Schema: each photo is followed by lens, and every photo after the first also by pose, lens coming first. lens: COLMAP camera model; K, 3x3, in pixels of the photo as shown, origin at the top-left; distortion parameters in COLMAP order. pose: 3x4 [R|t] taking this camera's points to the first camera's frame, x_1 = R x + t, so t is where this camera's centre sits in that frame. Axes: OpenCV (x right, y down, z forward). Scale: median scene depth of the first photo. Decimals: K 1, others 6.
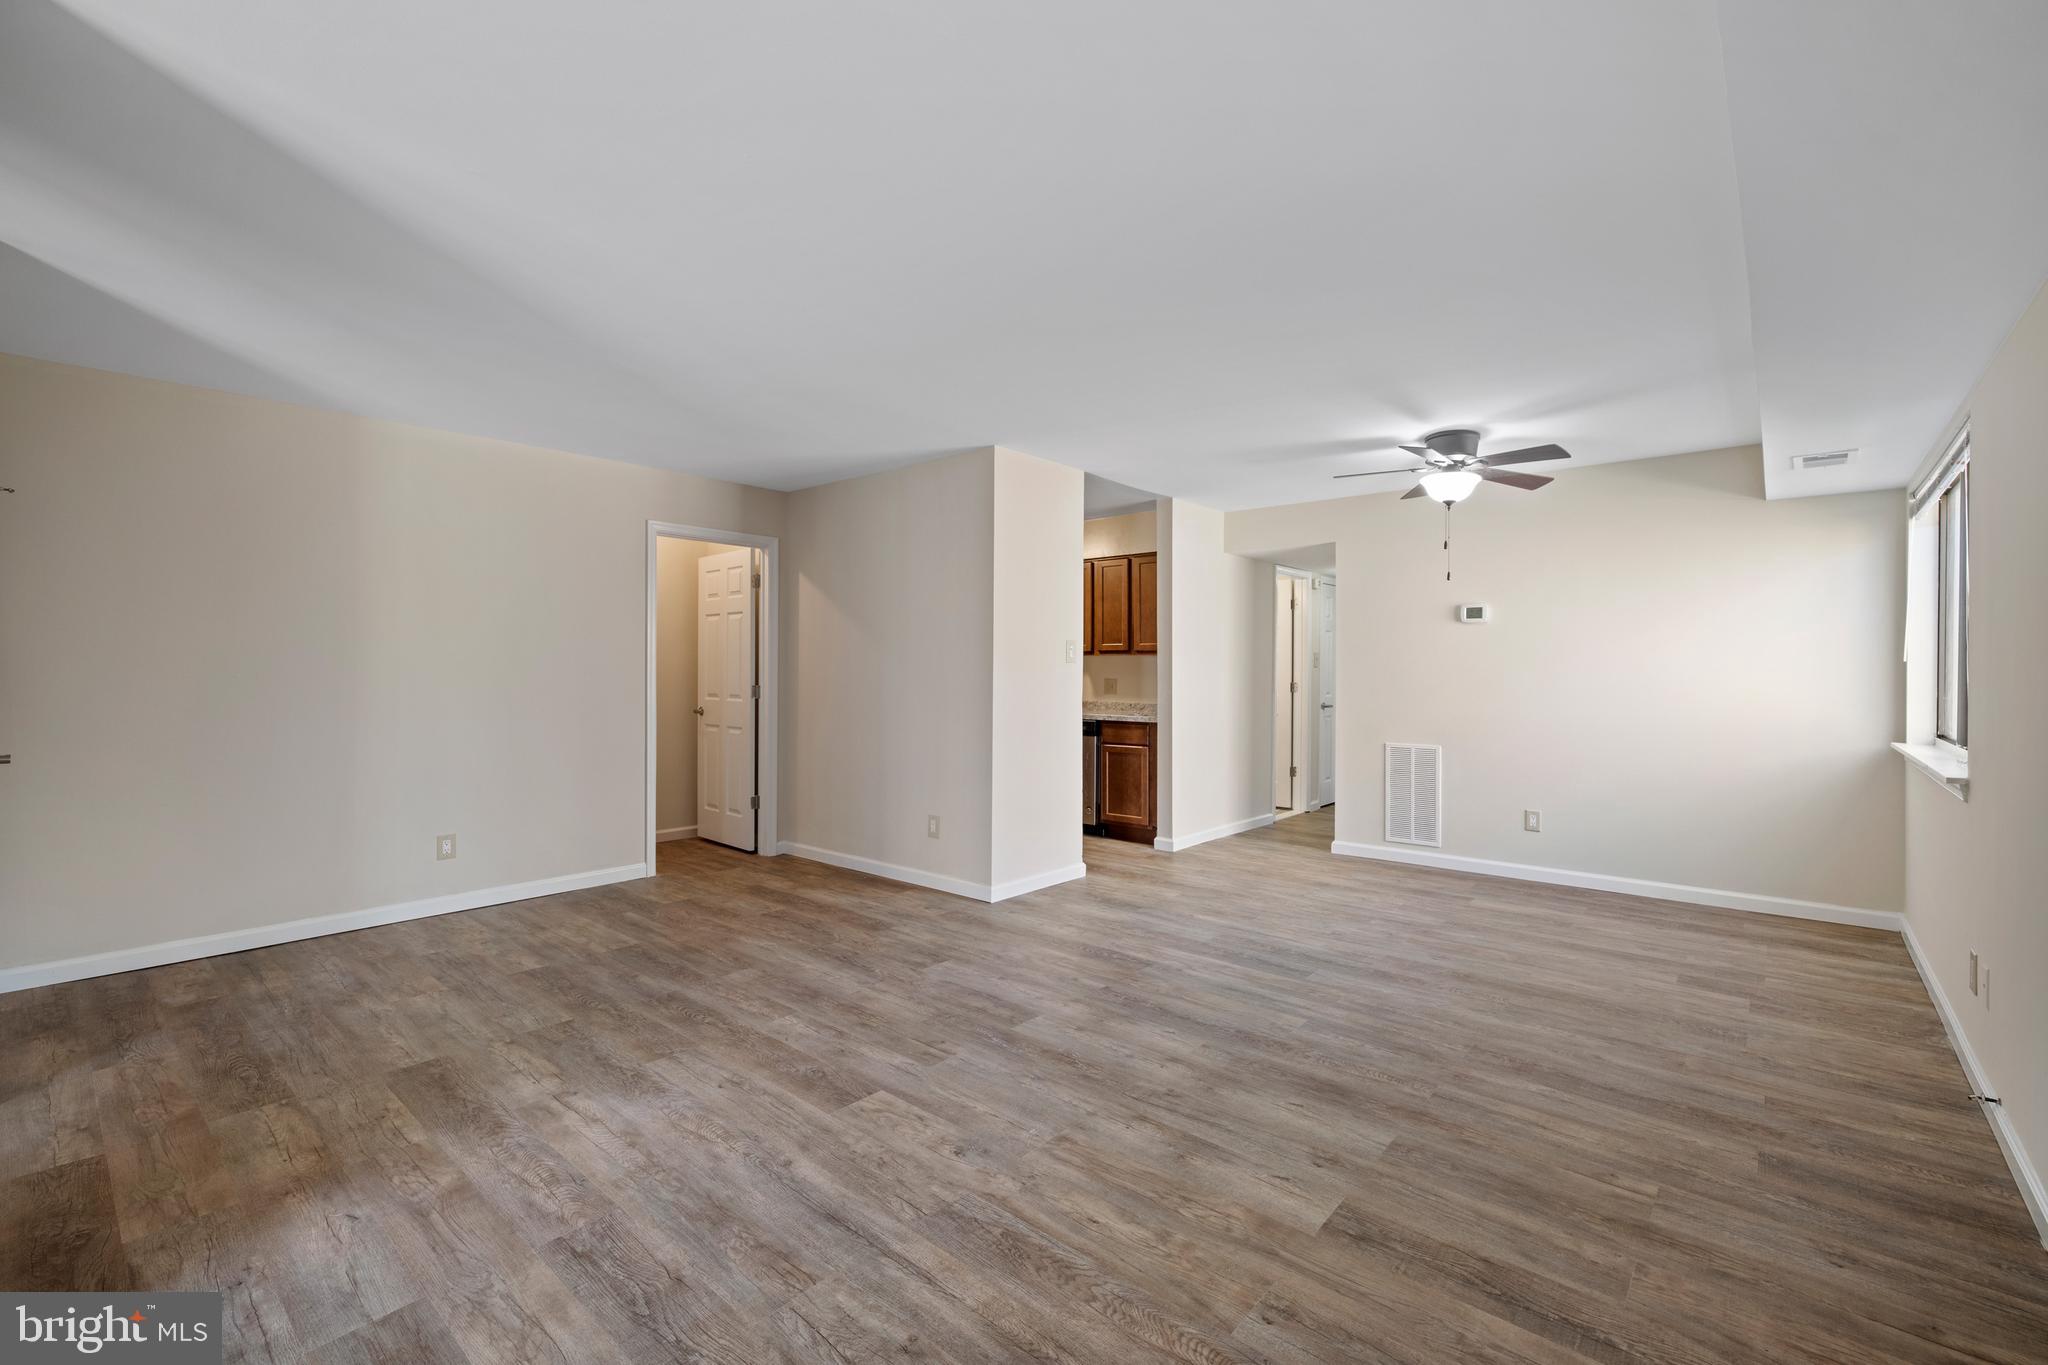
lens RADIAL K [[875.3, 0, 1023.4], [0, 875.3, 673.3], [0, 0, 1]] dist [-0.004143, 0.000191]
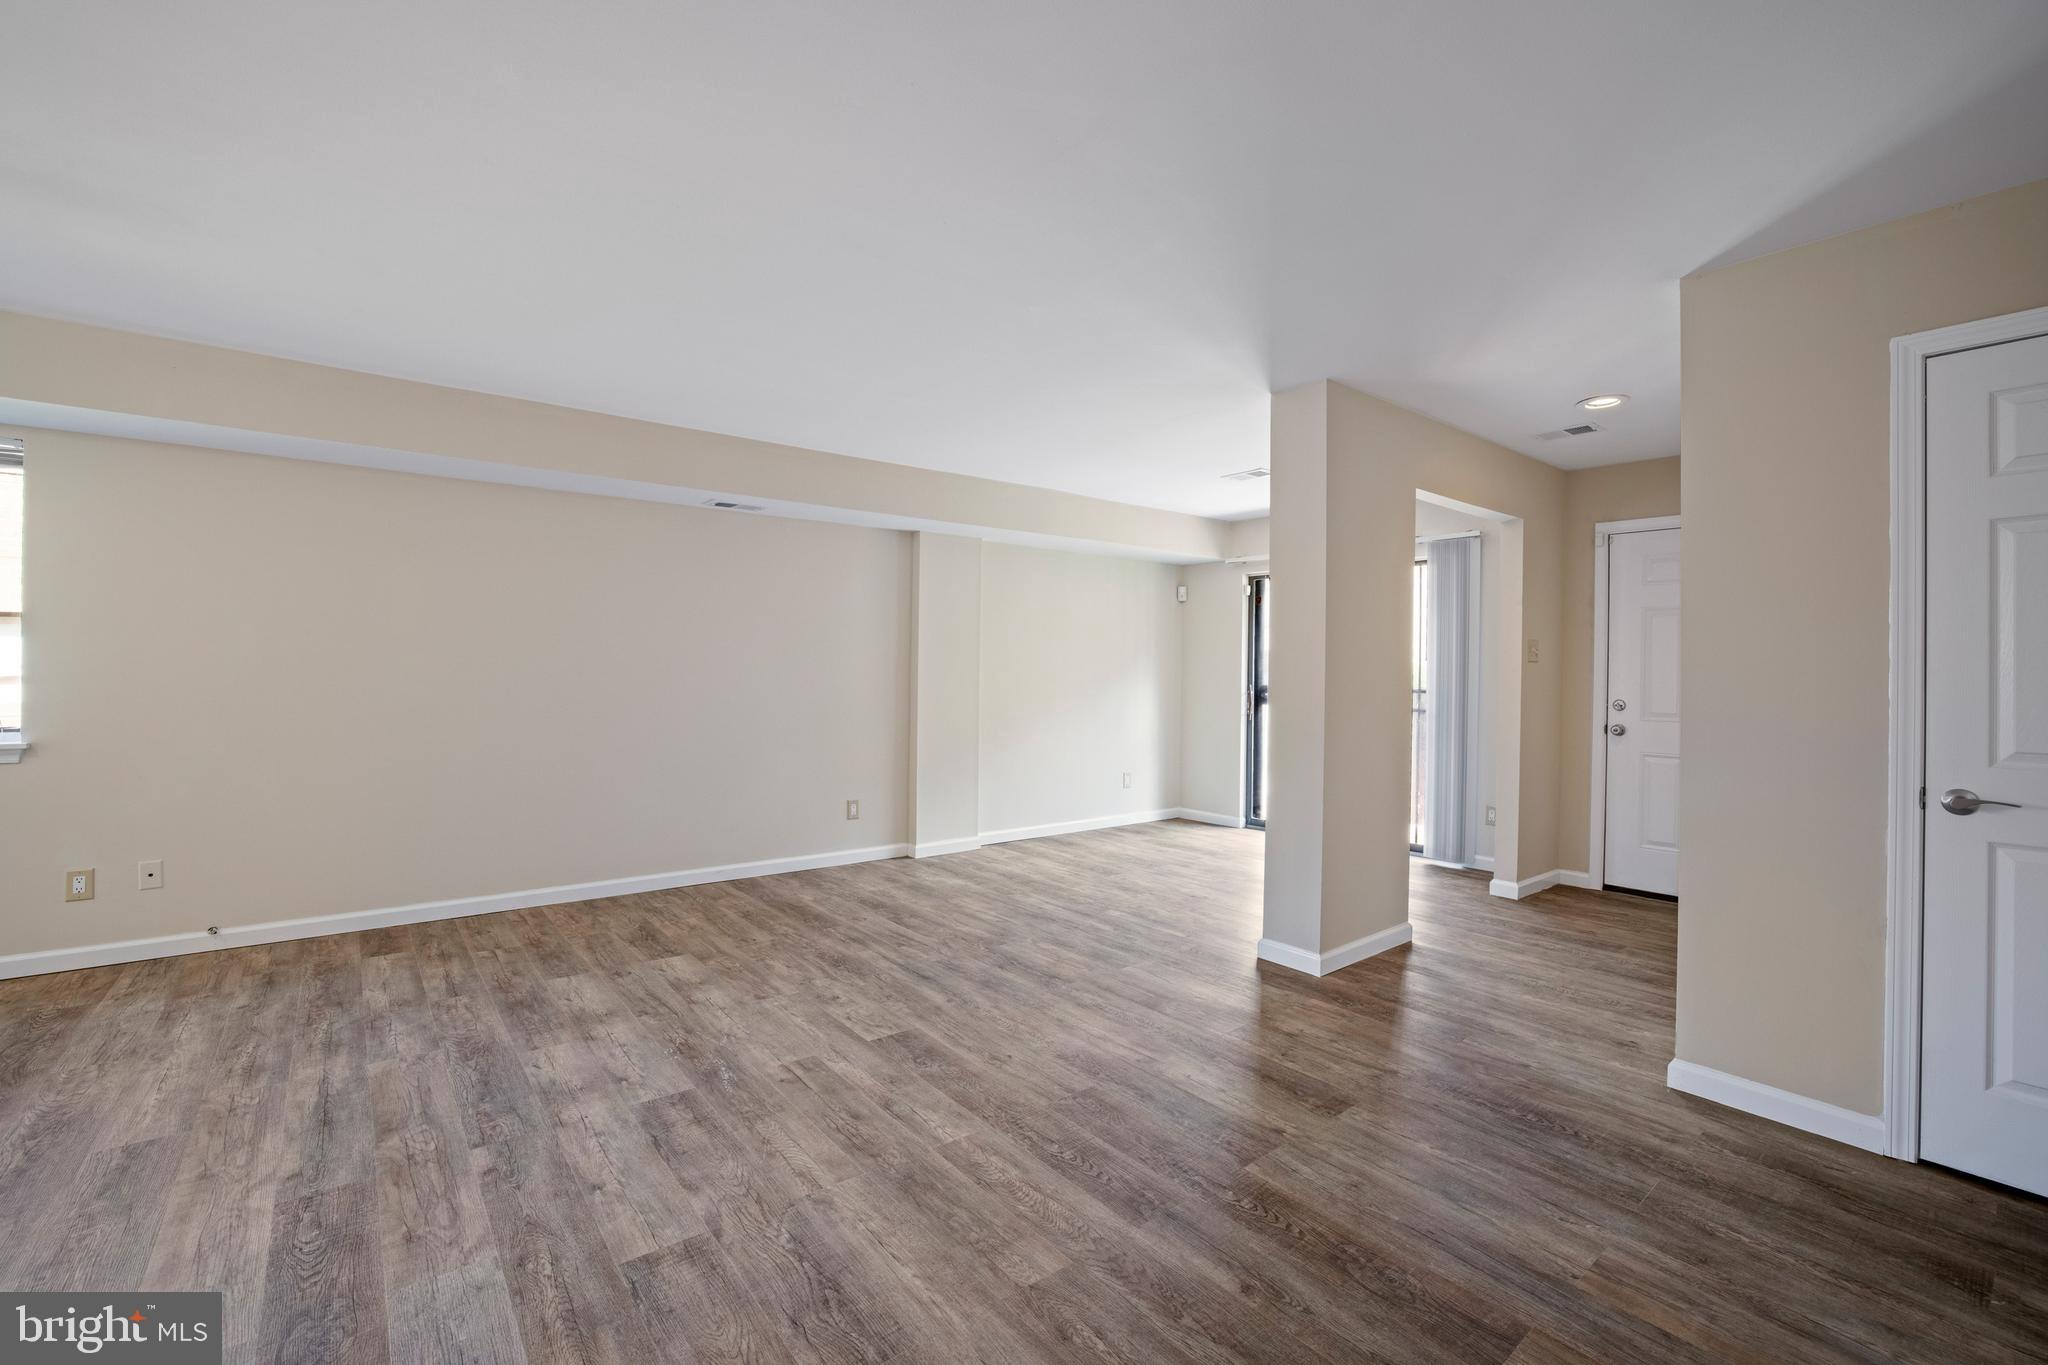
lens RADIAL K [[878.0, 0, 1025.9], [0, 878.0, 681.1], [0, 0, 1]] dist [-0.060421, 0.023859]
pose [[-0.984024, -0.018578, 0.177066, -0.498855], [-0.016212, 0.999759, 0.014797, -0.005900], [-0.177298, 0.011690, -0.984088, 1.864149]]
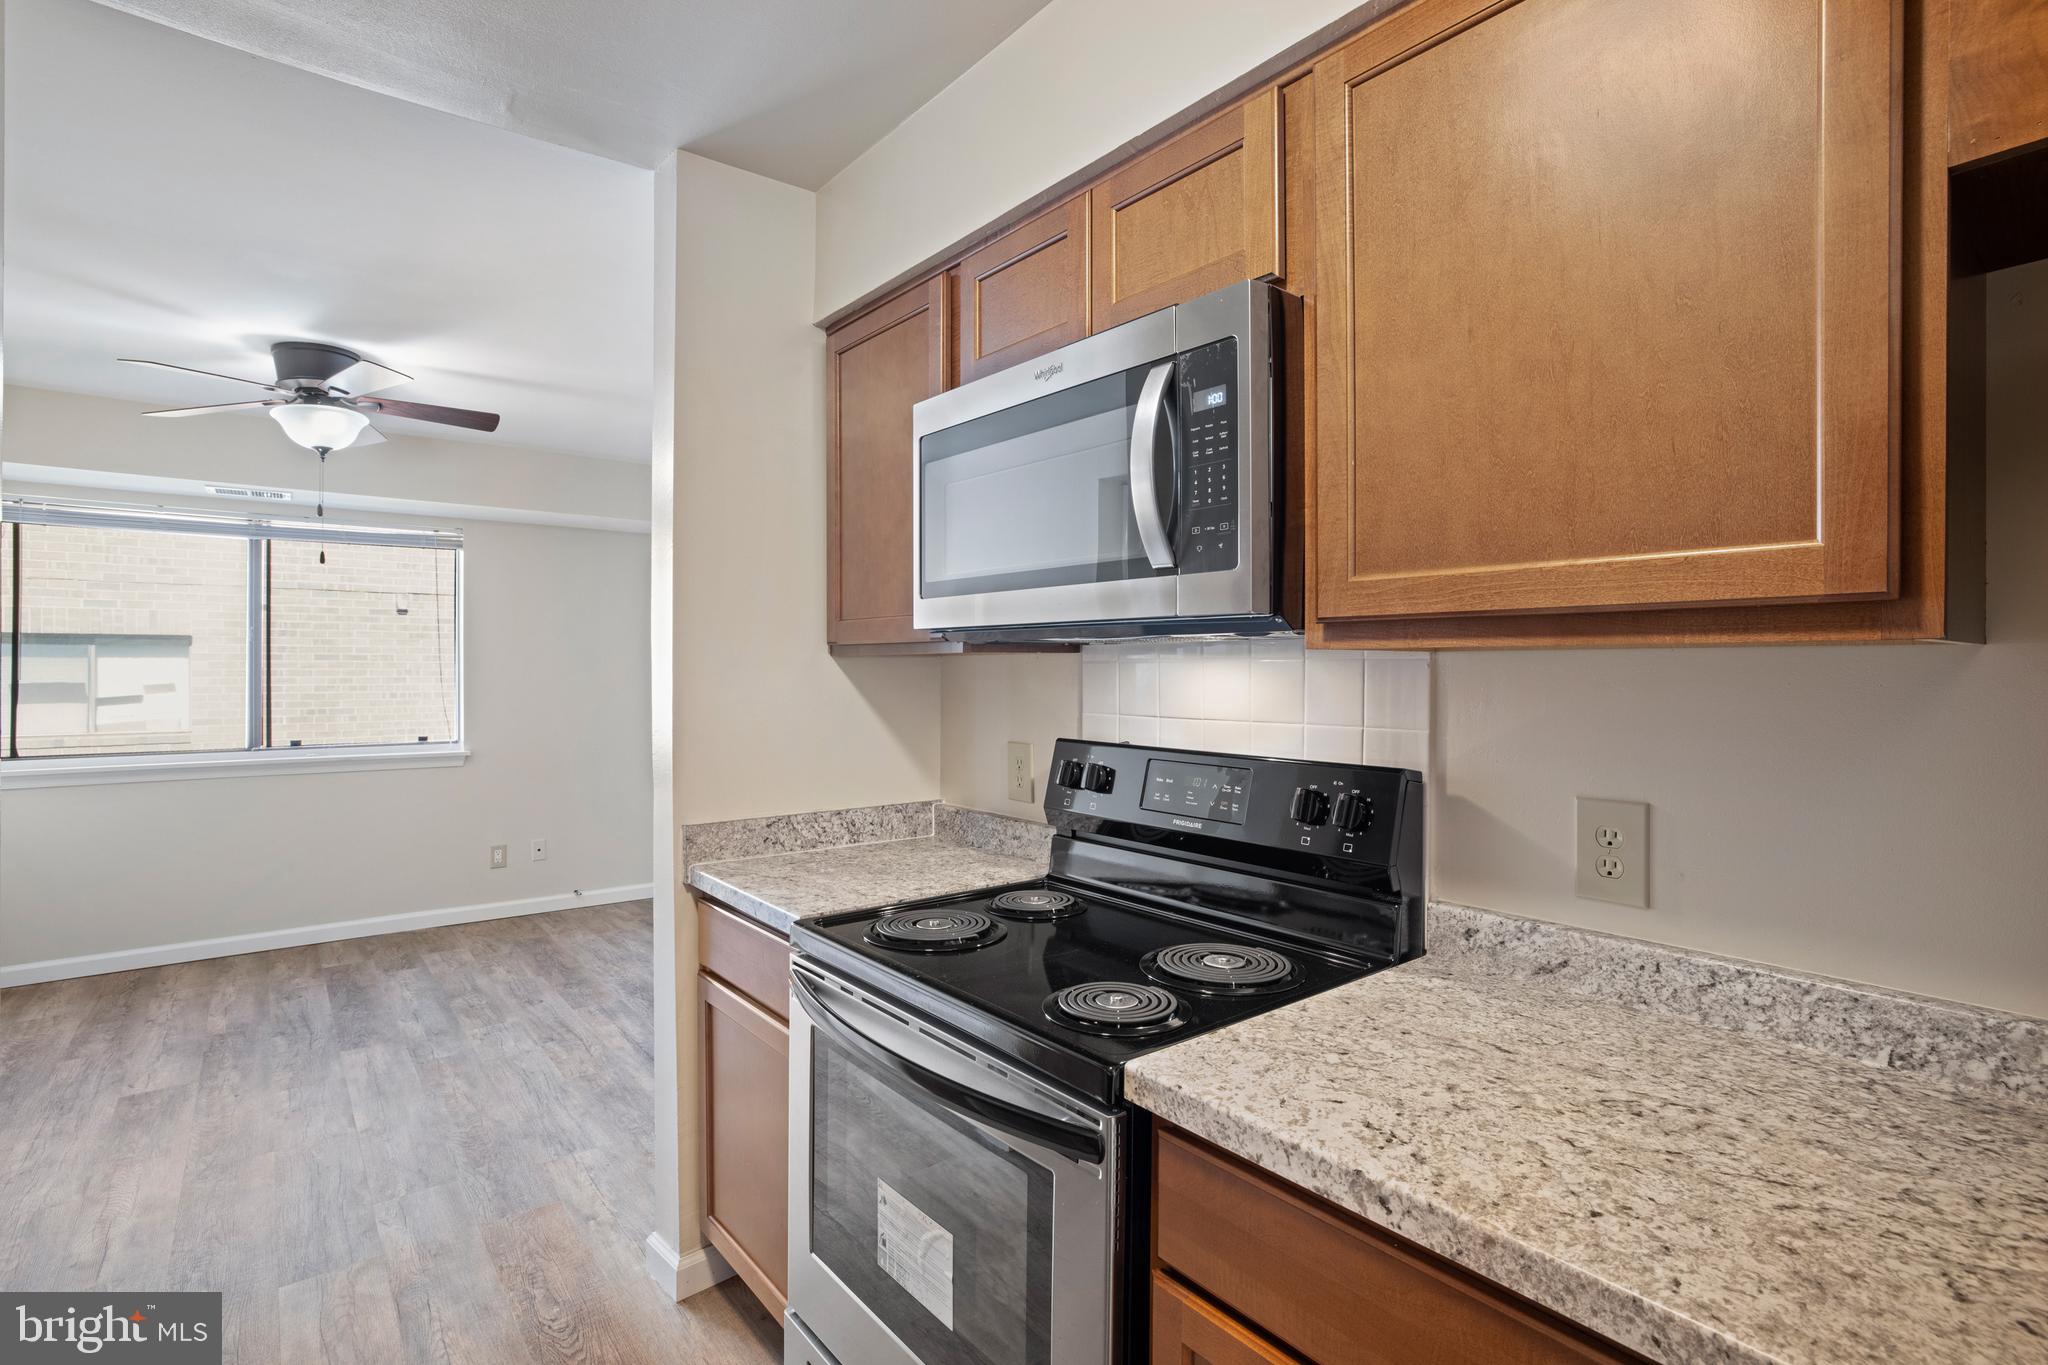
lens RADIAL K [[955.1, 0, 1021.1], [0, 955.1, 665.3], [0, 0, 1]] dist [-0.037457, 0.018884]
pose [[-0.985918, -0.007855, 0.167044, -0.276453], [-0.008167, 0.999966, -0.001177, -0.050253], [-0.167029, -0.002525, -0.985949, 2.557003]]
